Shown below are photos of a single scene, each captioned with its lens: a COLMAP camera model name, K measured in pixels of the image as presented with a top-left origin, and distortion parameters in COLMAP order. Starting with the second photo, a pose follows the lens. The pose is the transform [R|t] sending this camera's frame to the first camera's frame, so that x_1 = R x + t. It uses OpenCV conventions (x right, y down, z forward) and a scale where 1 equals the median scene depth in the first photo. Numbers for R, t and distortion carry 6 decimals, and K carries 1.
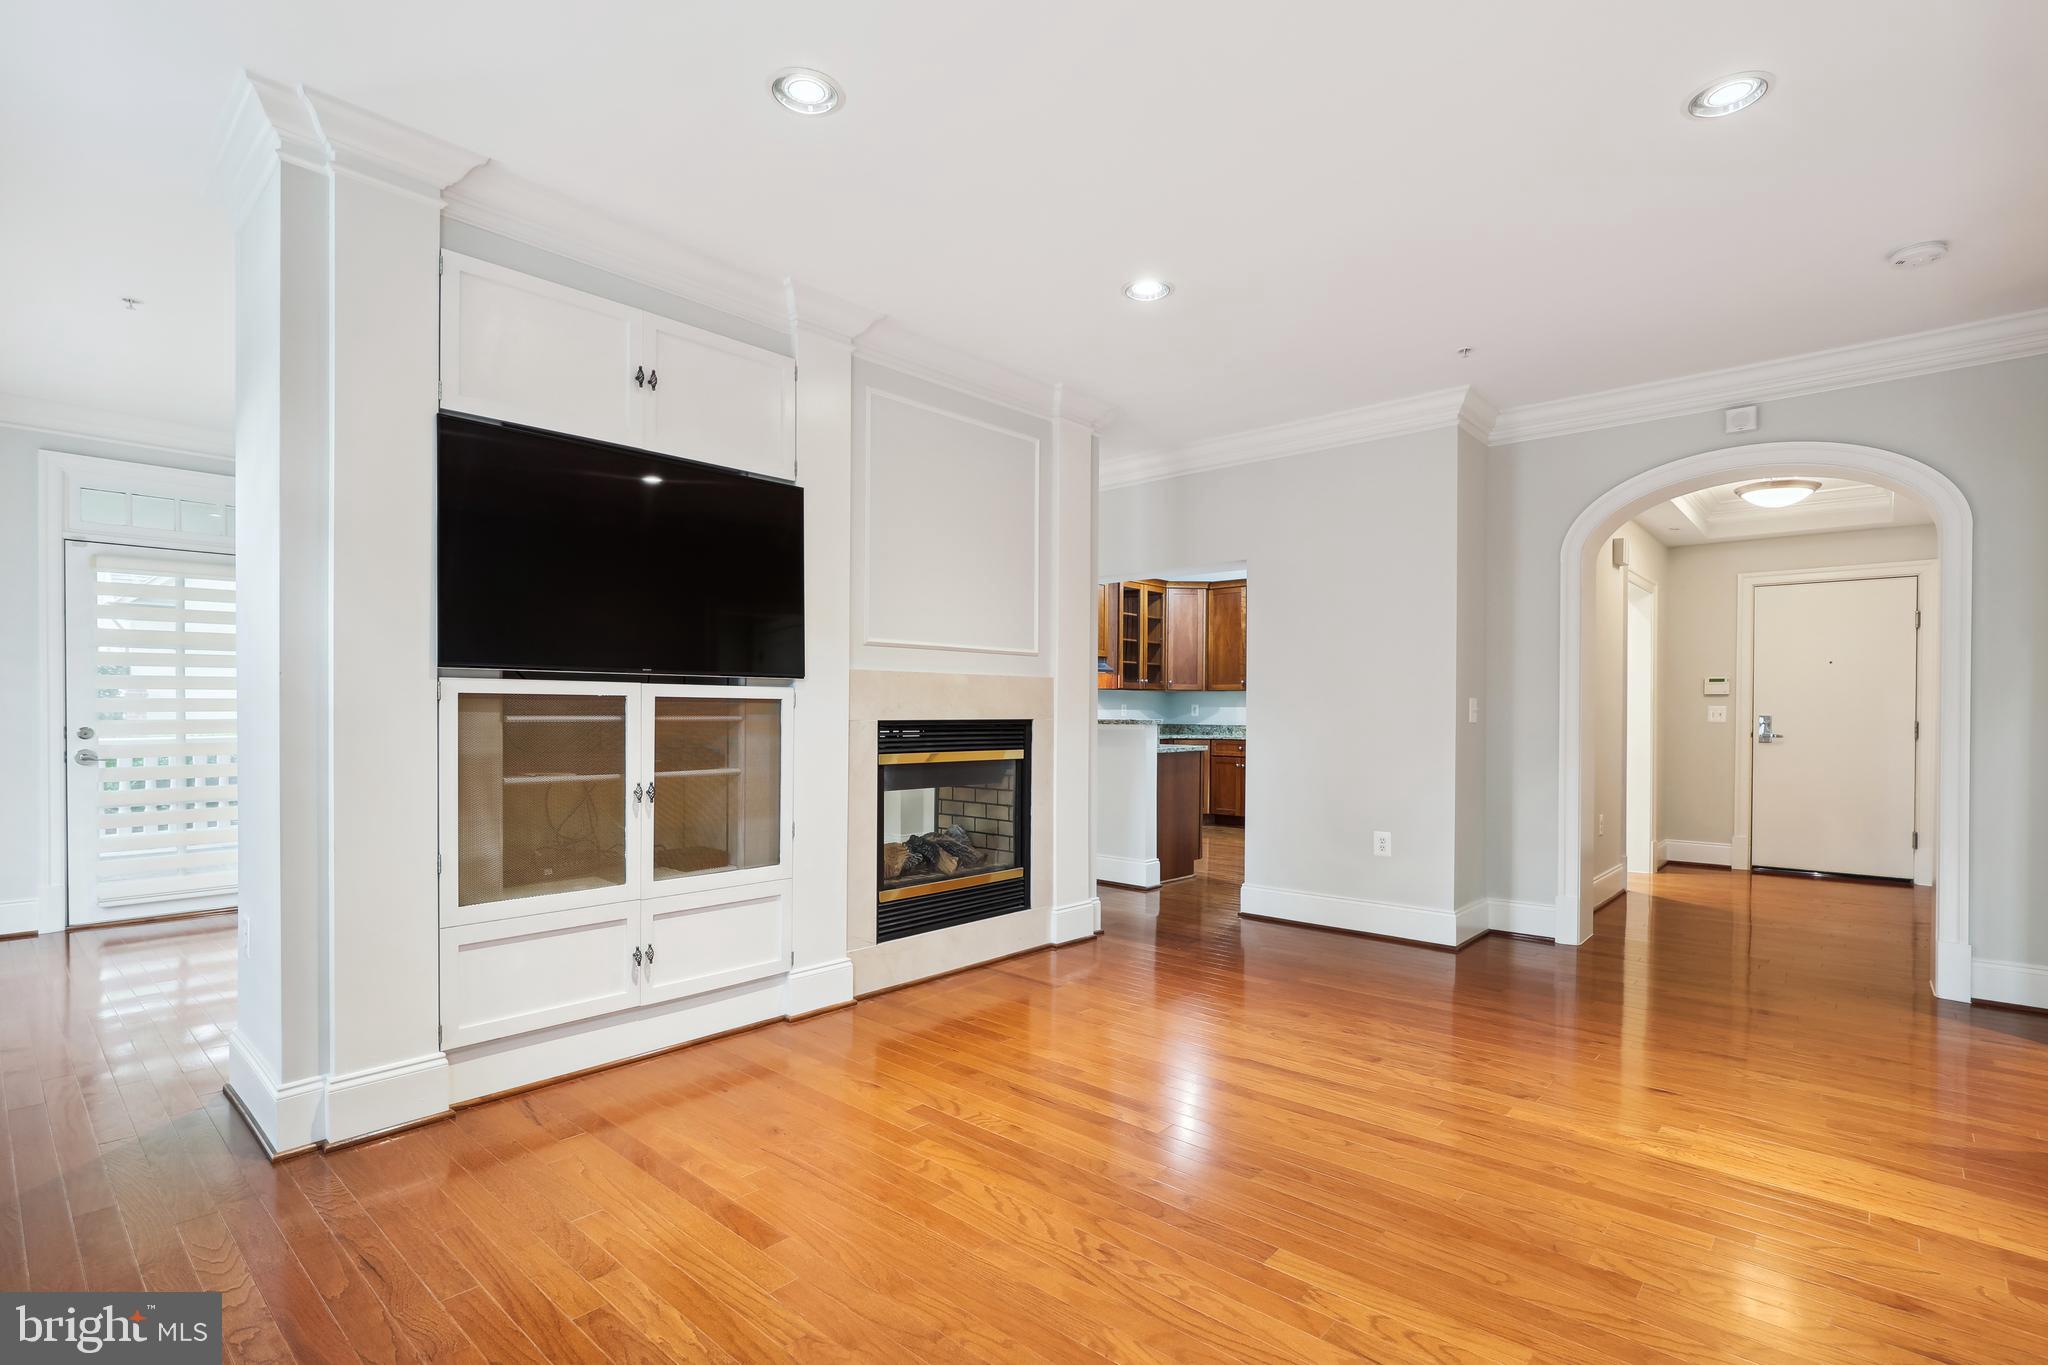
lens RADIAL K [[959.6, 0, 1032.5], [0, 959.6, 696.6], [0, 0, 1]] dist [0.009485, 0.002133]
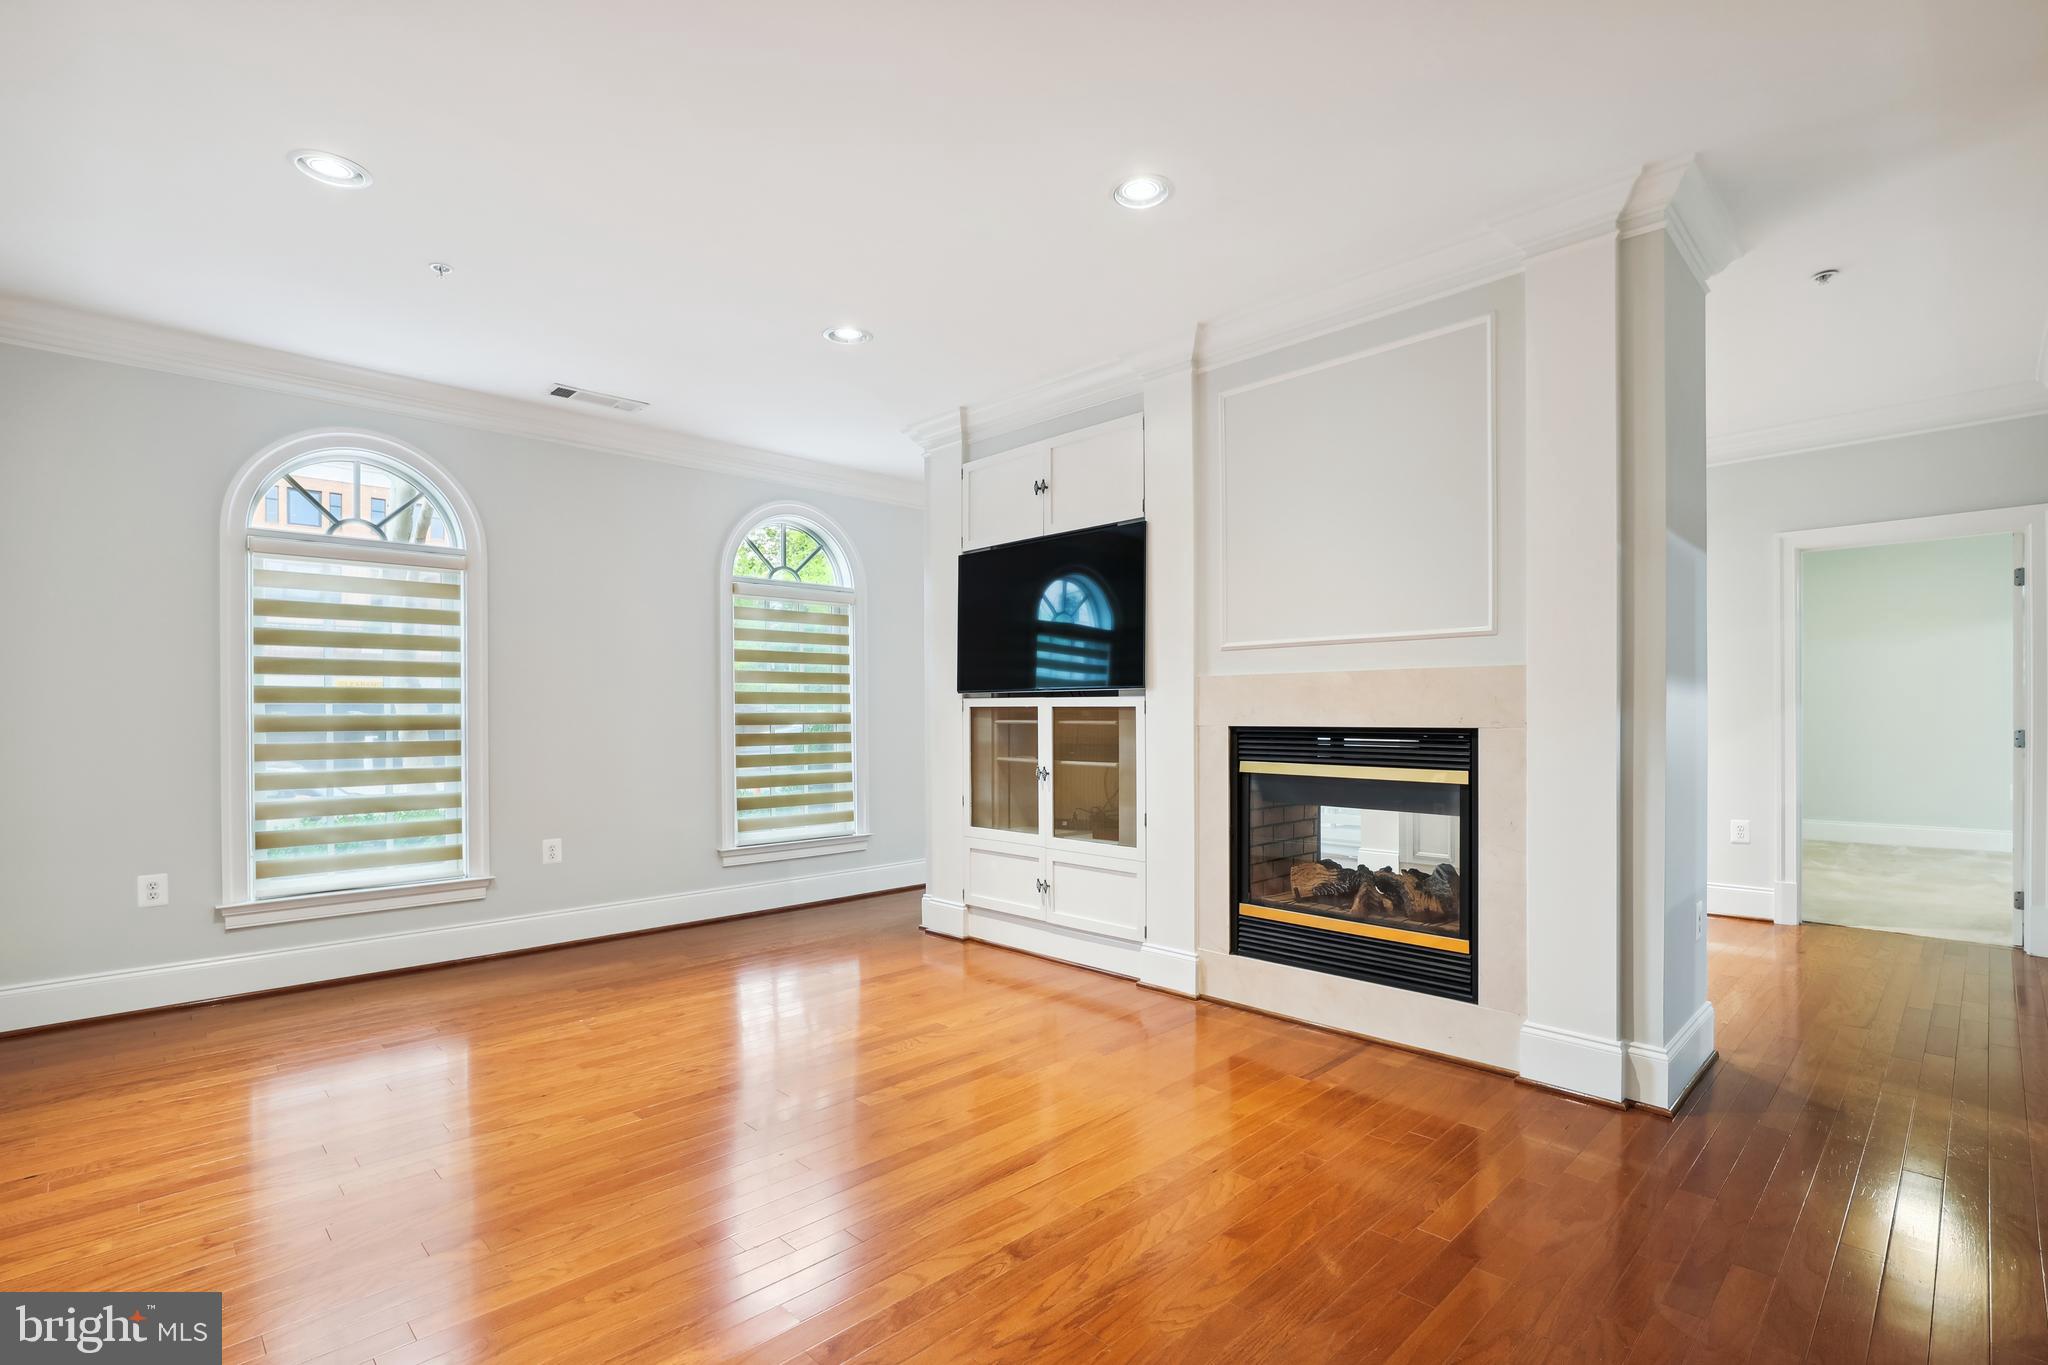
lens RADIAL K [[959.6, 0, 1065.0], [0, 959.6, 717.0], [0, 0, 1]] dist [0.009485, 0.002133]
pose [[-0.033547, -0.012095, -0.999364, 0.962449], [0.006082, 0.999906, -0.012306, 0.030951], [0.999419, -0.006491, -0.033470, 1.006997]]
